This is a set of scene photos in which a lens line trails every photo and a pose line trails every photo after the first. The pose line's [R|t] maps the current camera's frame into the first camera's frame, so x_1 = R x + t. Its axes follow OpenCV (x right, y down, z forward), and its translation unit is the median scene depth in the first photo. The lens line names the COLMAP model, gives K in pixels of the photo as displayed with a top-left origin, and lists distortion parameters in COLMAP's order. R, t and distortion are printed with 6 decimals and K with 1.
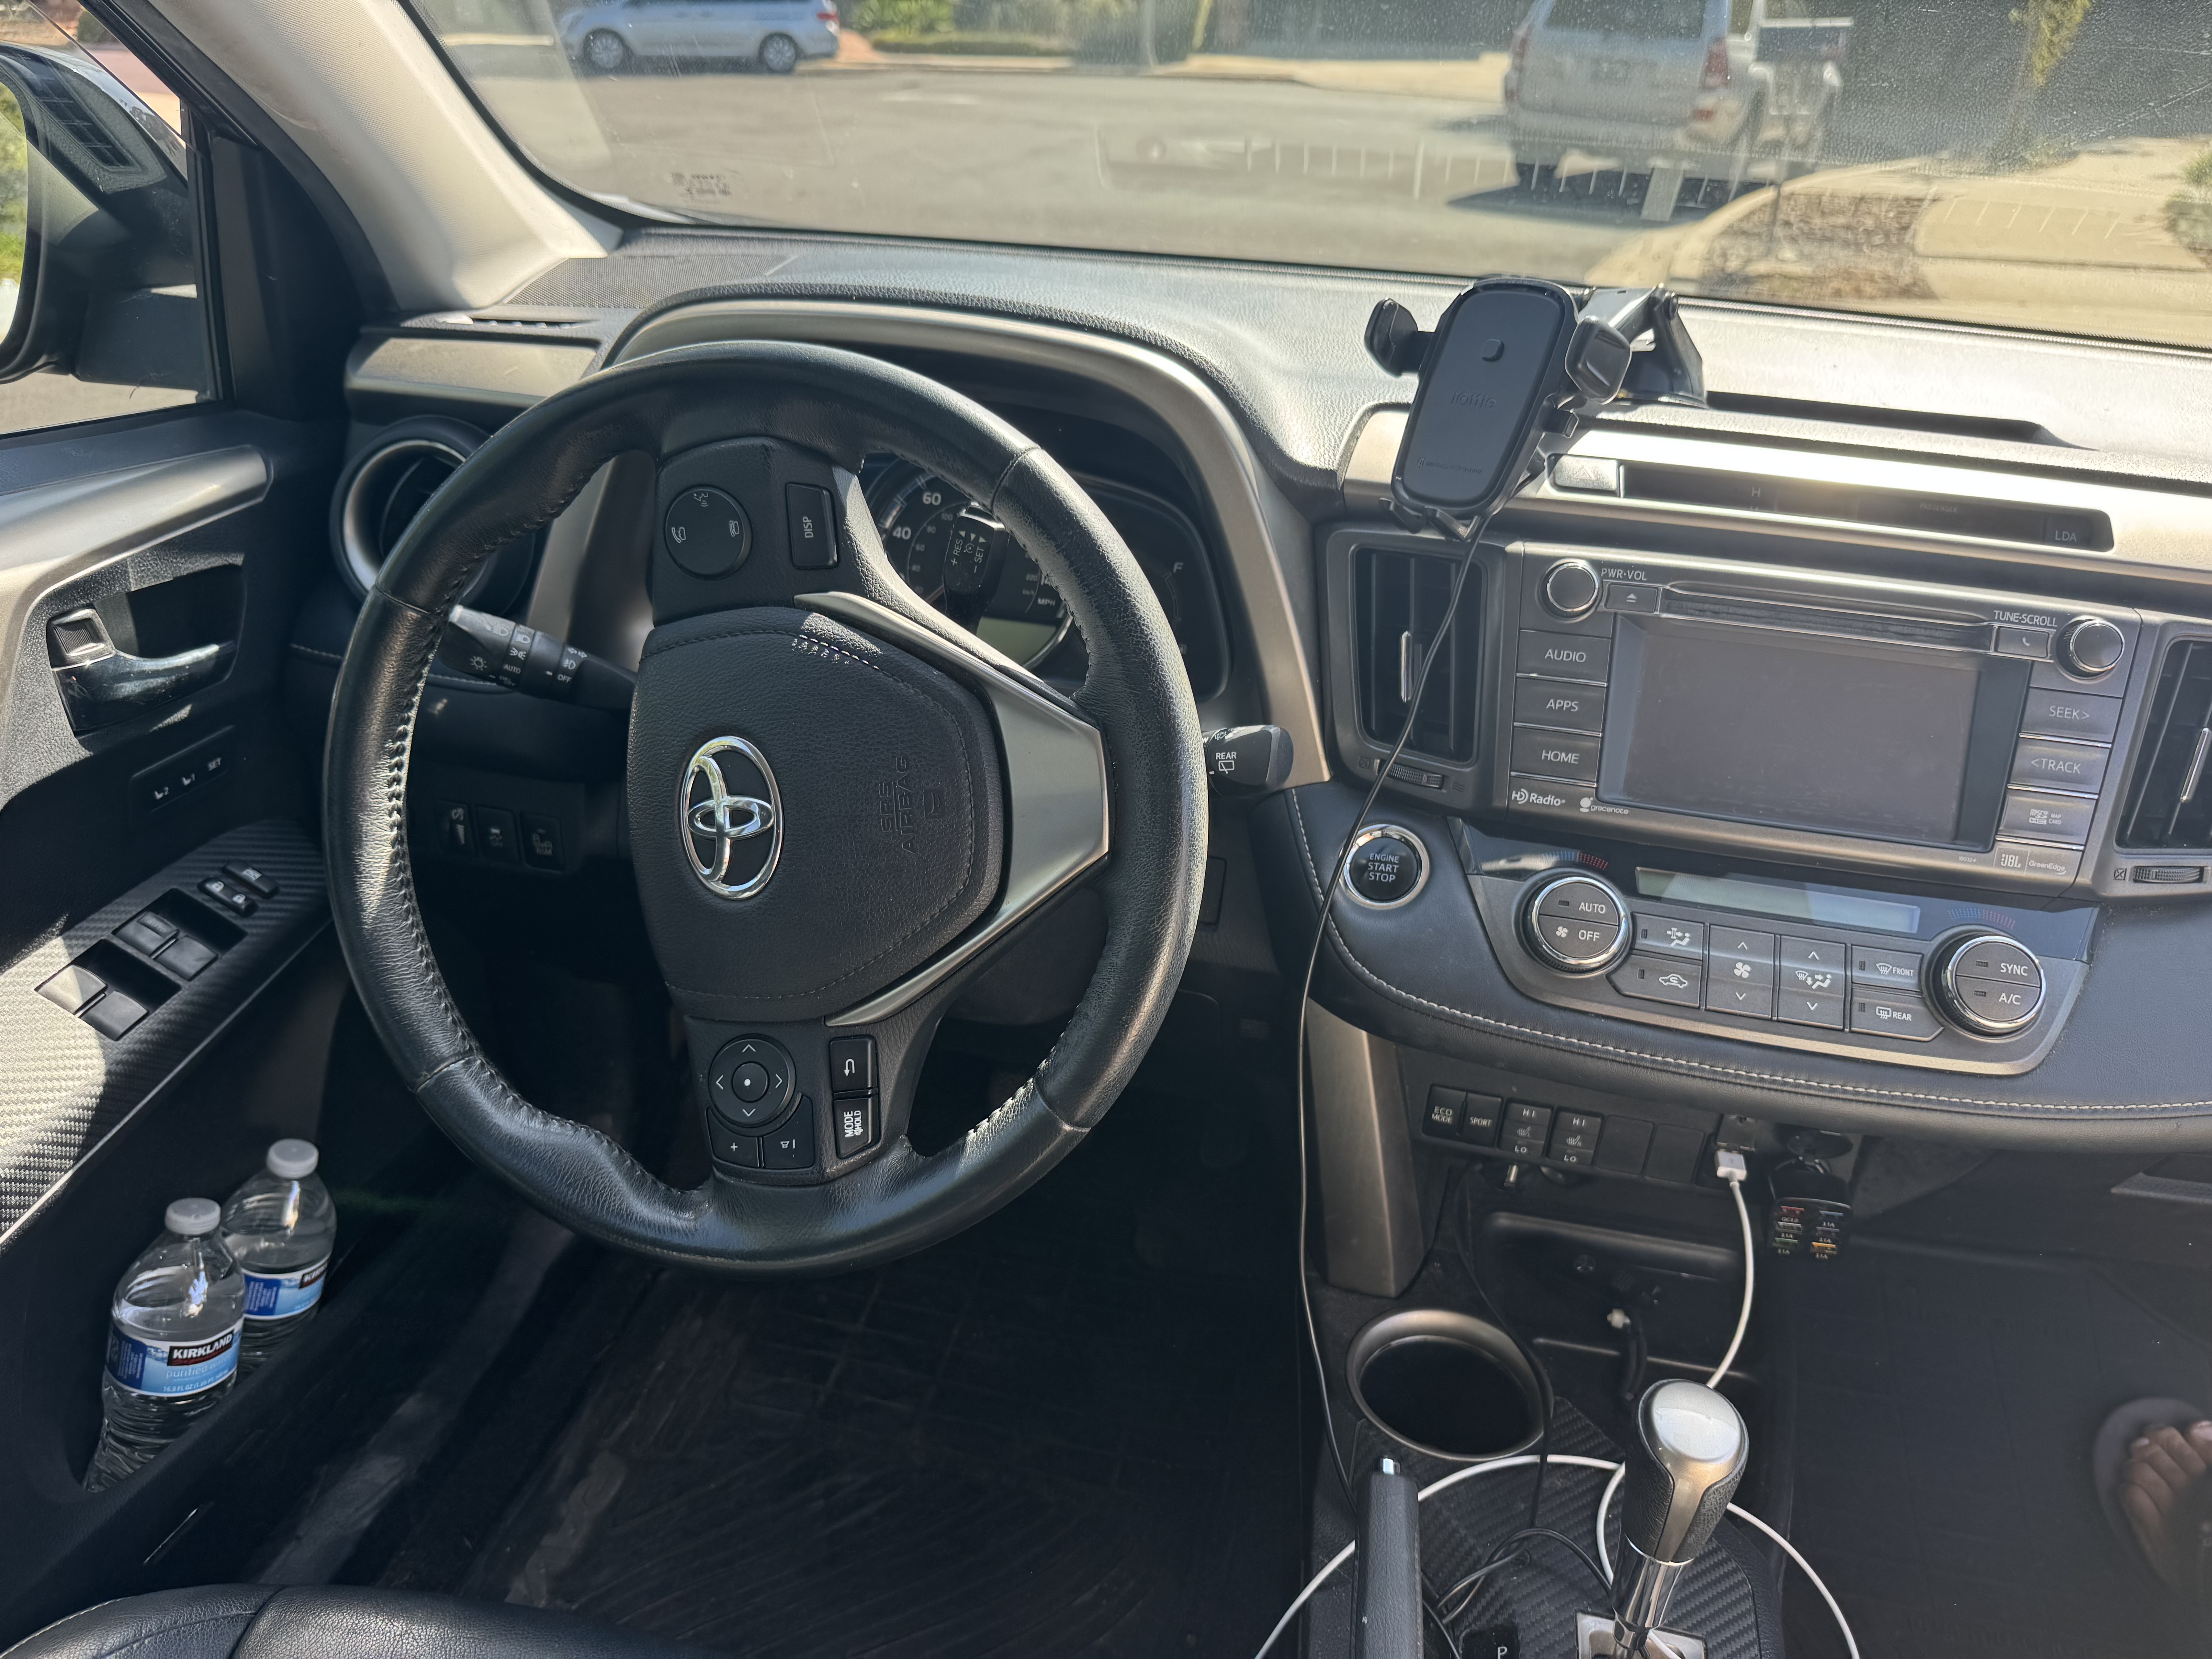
lens RADIAL K [[1581.7, 0, 1107.0], [0, 1581.7, 833.9], [0, 0, 1]] dist [-0.004199, -0.004871]
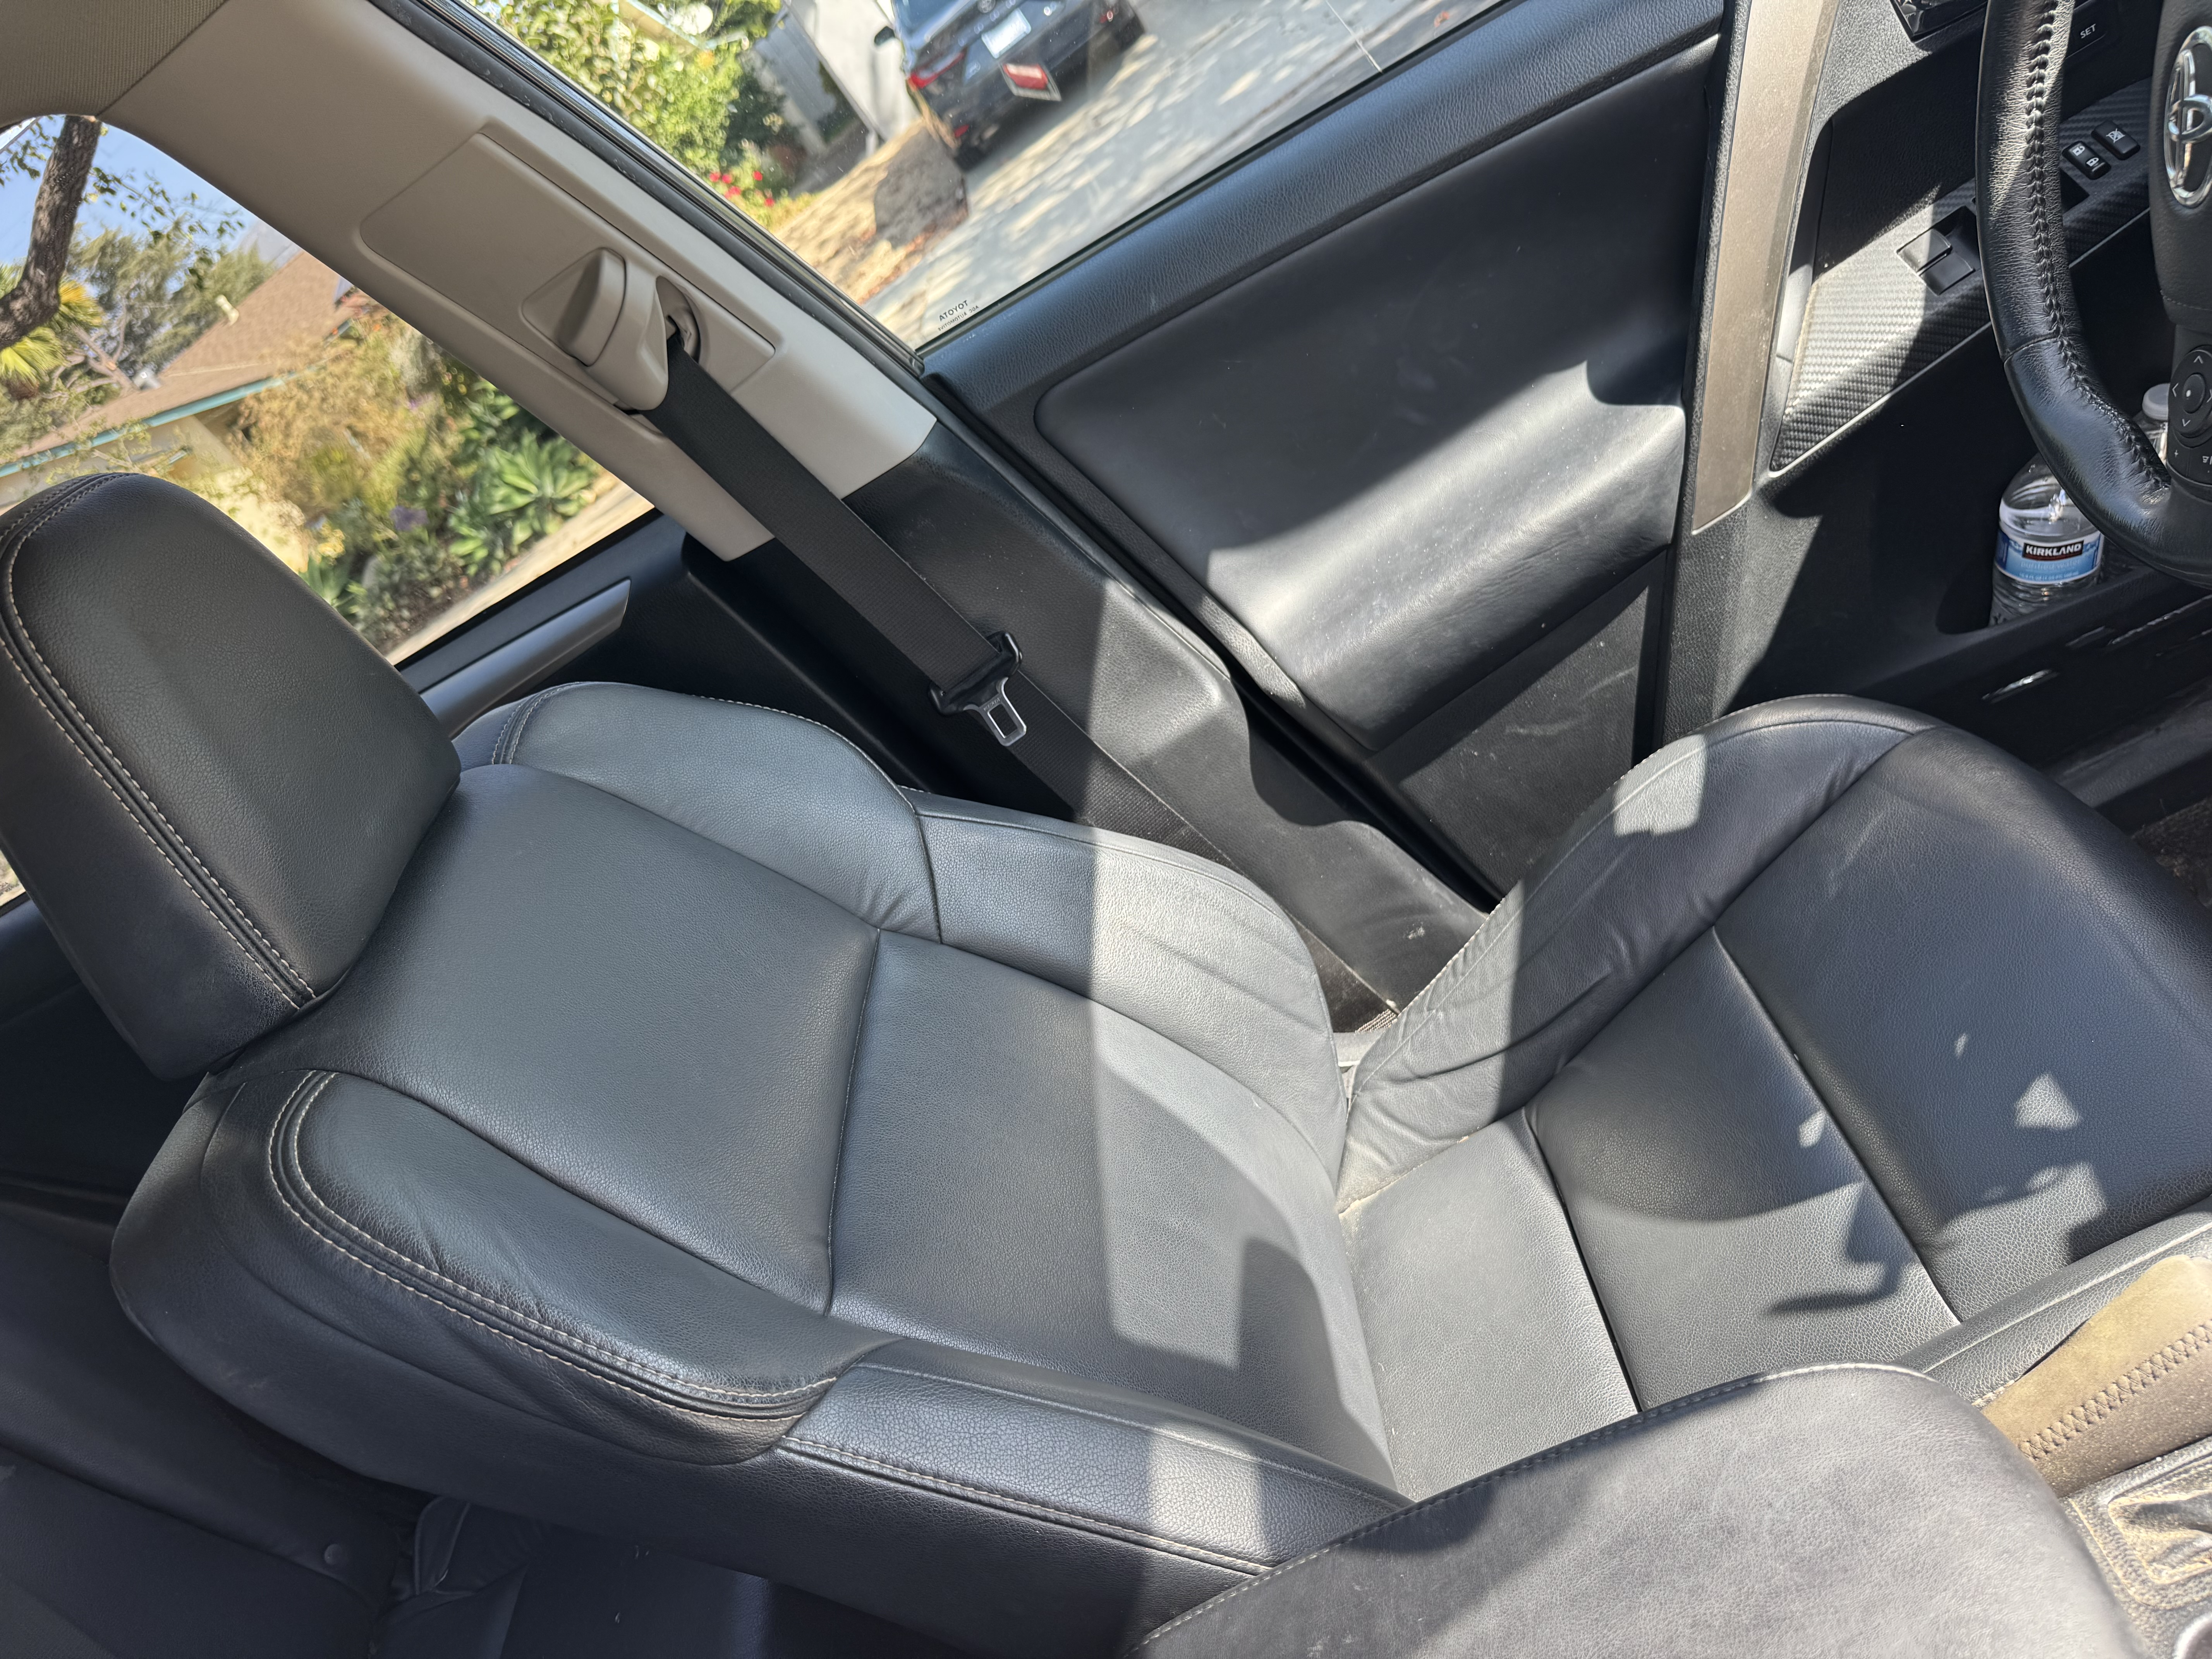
lens RADIAL K [[1581.7, 0, 1105.2], [0, 1581.7, 828.0], [0, 0, 1]] dist [-0.004199, -0.004871]
pose [[0.212689, 0.363239, -0.907094, 0.548581], [0.128969, 0.909777, 0.394553, -0.067710], [0.968571, -0.200904, 0.146653, 0.071625]]
